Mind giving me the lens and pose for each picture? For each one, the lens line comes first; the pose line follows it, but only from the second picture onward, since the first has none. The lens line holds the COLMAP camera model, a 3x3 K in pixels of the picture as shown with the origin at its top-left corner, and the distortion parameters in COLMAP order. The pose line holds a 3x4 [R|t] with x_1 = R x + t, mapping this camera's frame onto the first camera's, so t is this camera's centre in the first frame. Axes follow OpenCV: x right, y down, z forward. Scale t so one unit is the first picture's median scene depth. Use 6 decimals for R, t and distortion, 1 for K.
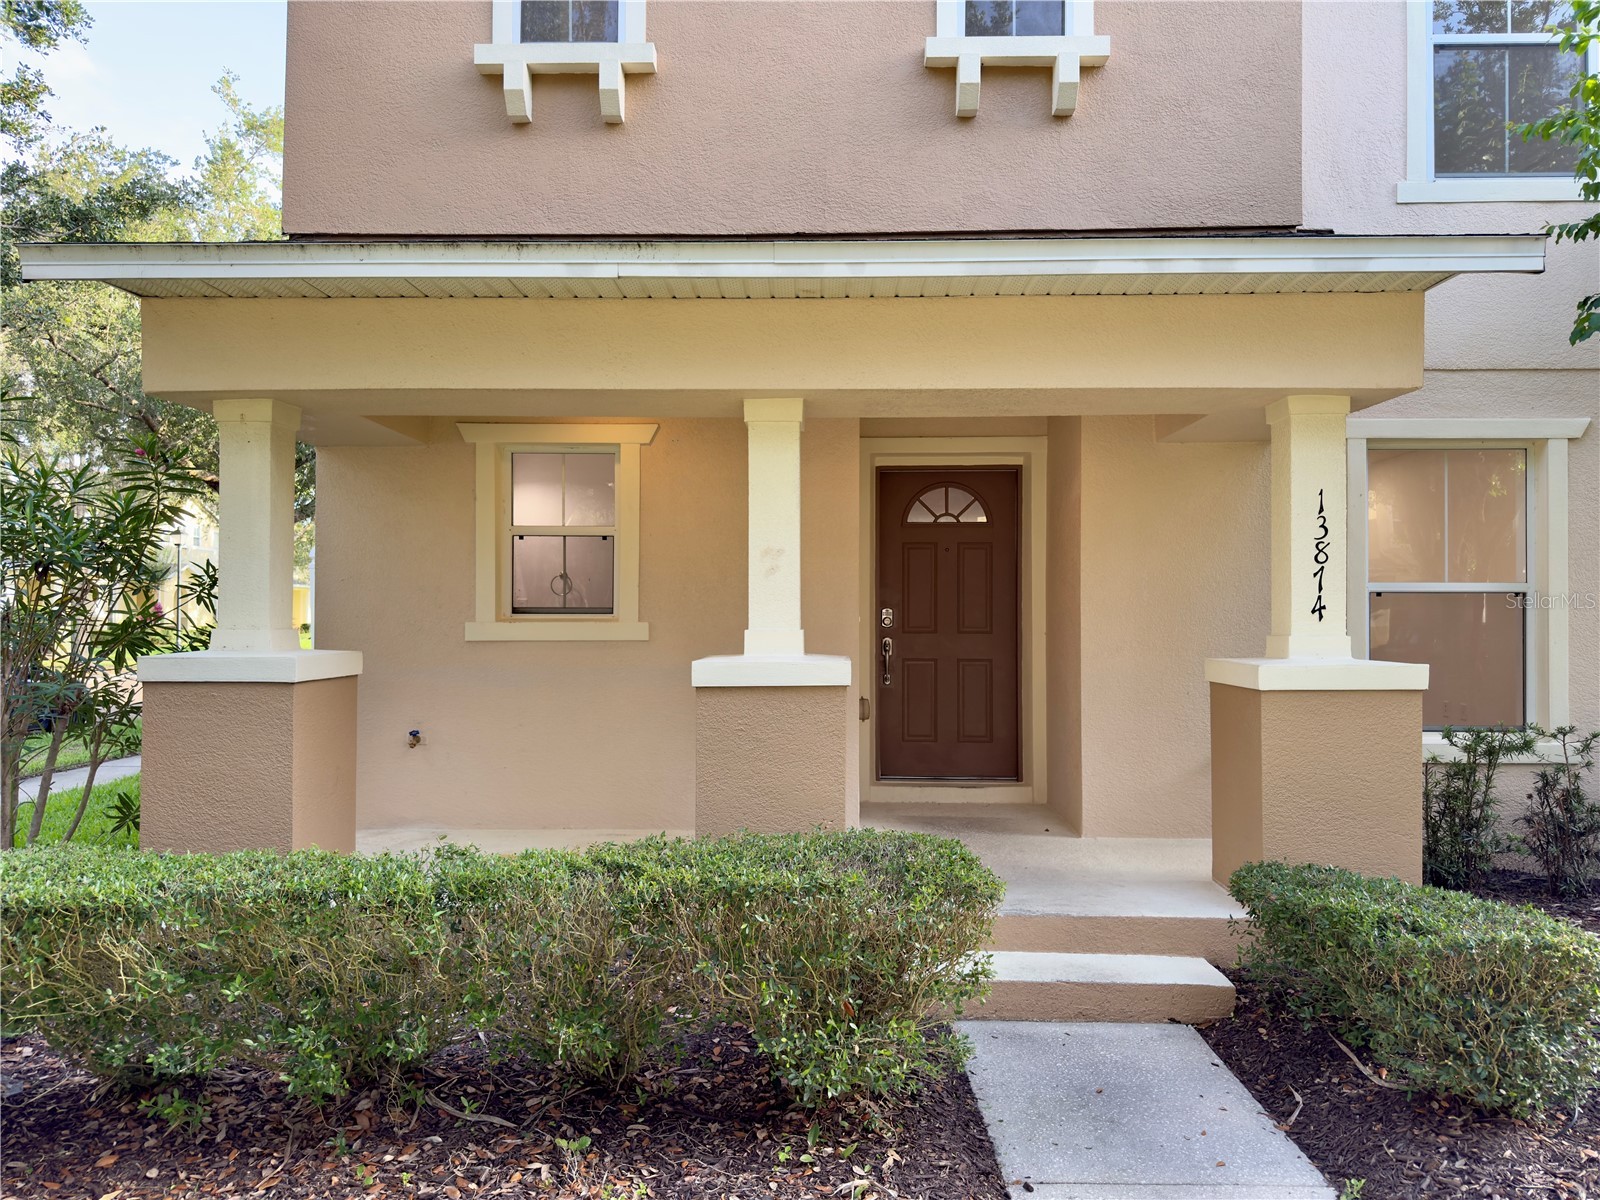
lens RADIAL K [[1105.5, 0, 800.0], [0, 1105.5, 600.0], [0, 0, 1]] dist [0.099204, -0.000449]
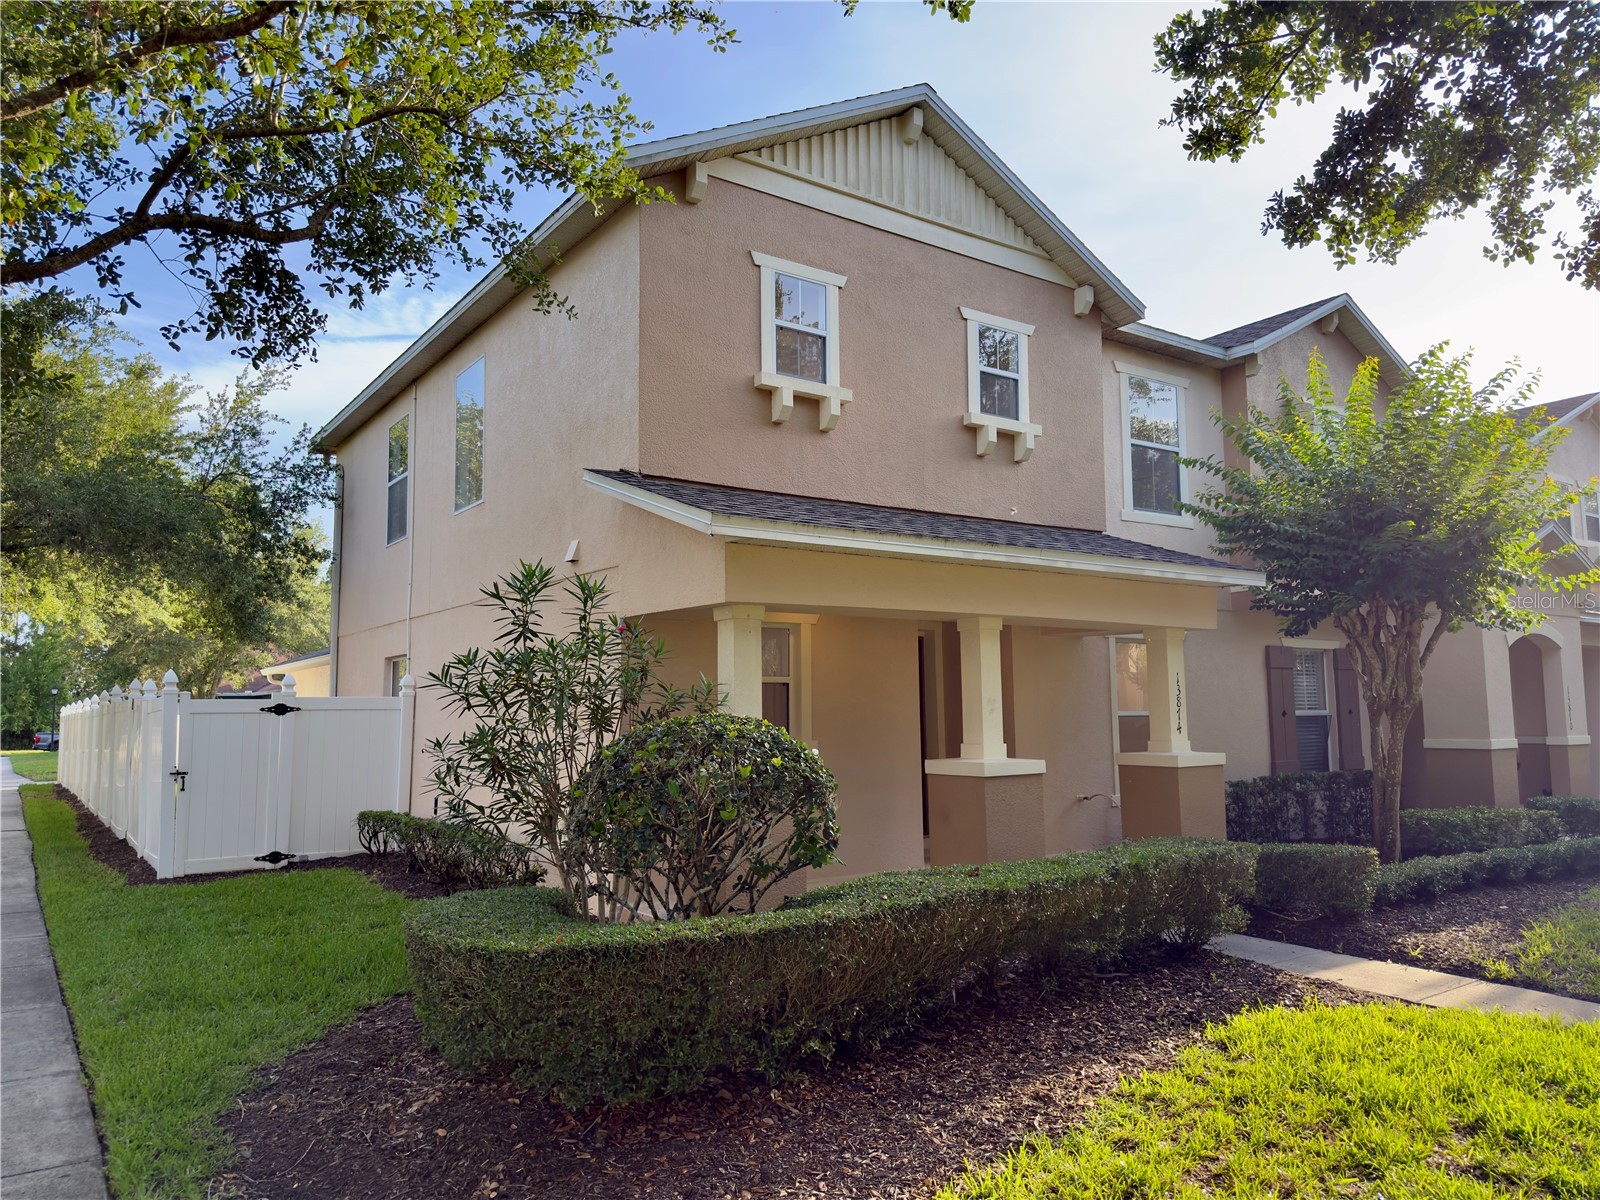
lens RADIAL K [[1105.5, 0, 800.0], [0, 1105.5, 600.0], [0, 0, 1]] dist [0.099204, -0.000449]
pose [[0.806870, 0.051380, 0.588491, -1.139419], [-0.002094, 0.996453, -0.084128, -0.044884], [-0.590726, 0.066647, 0.804115, -0.248894]]
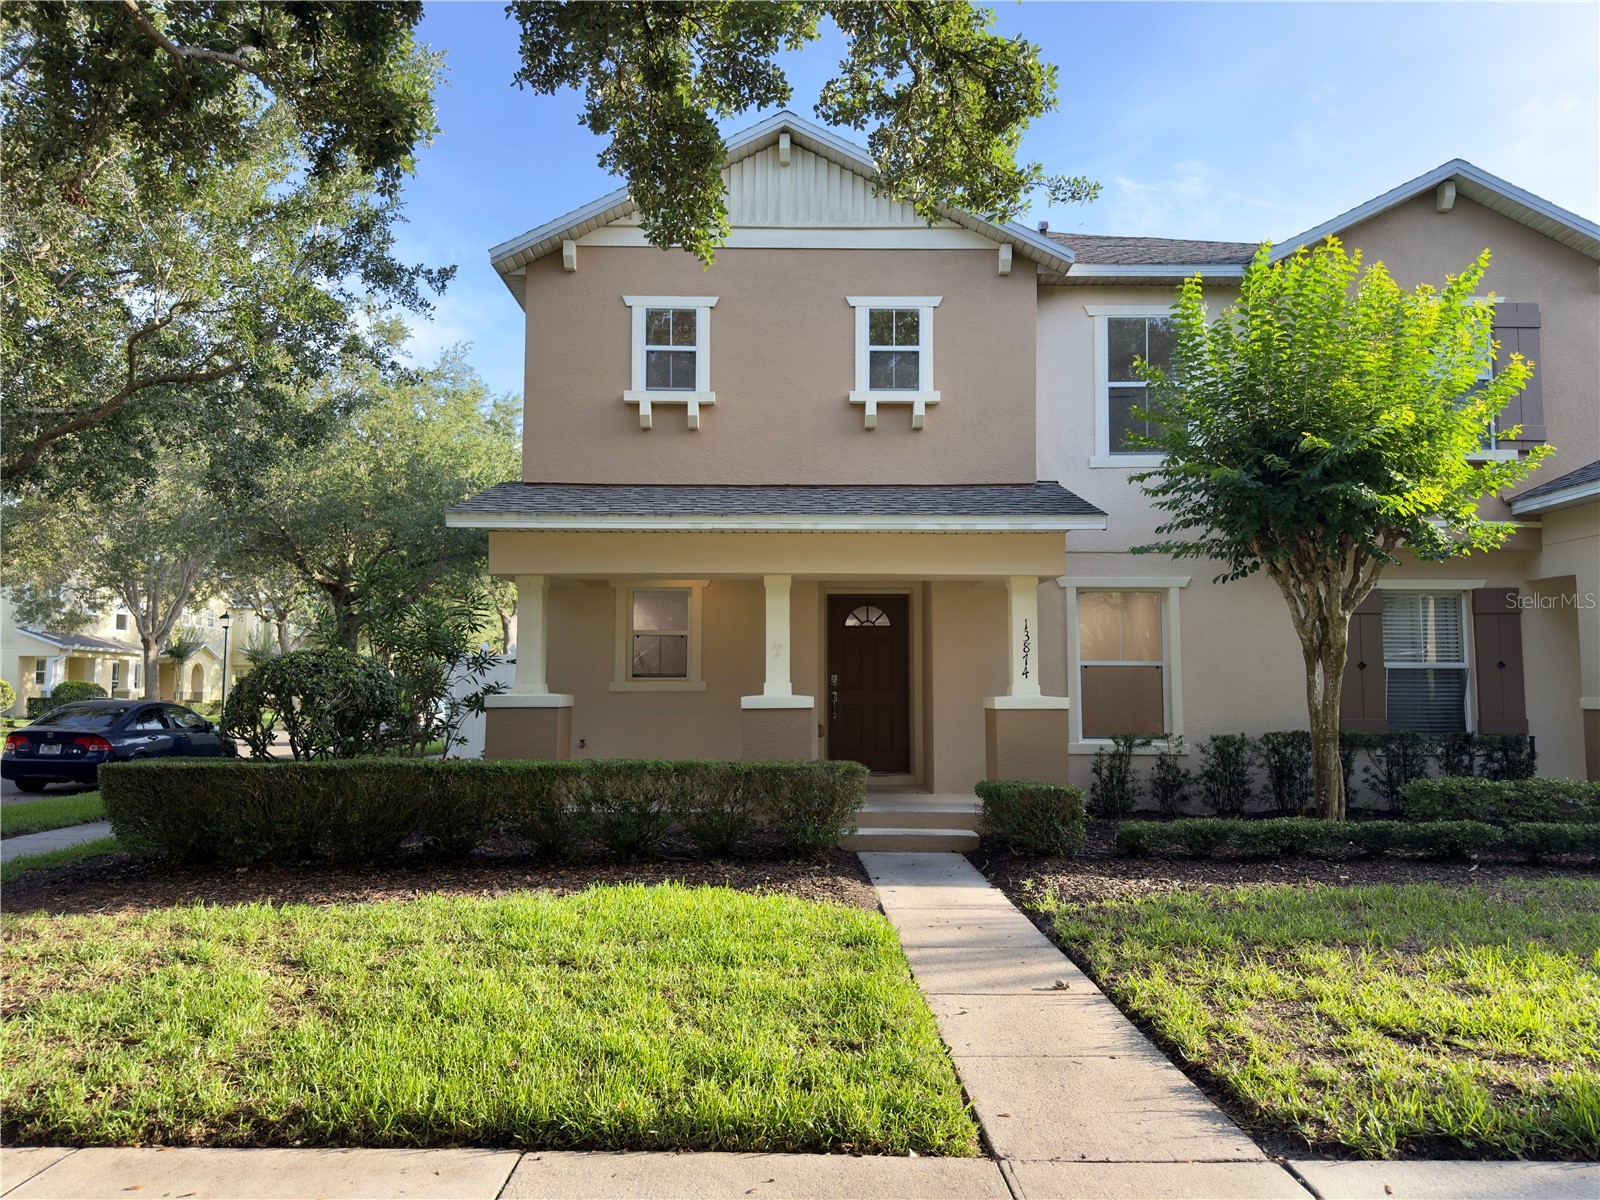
lens RADIAL K [[1105.5, 0, 800.0], [0, 1105.5, 600.0], [0, 0, 1]] dist [0.099204, -0.000449]
pose [[0.999388, 0.002204, 0.034919, -0.045661], [0.000120, 0.997792, -0.066414, 0.007276], [-0.034988, 0.066378, 0.997181, -0.942441]]
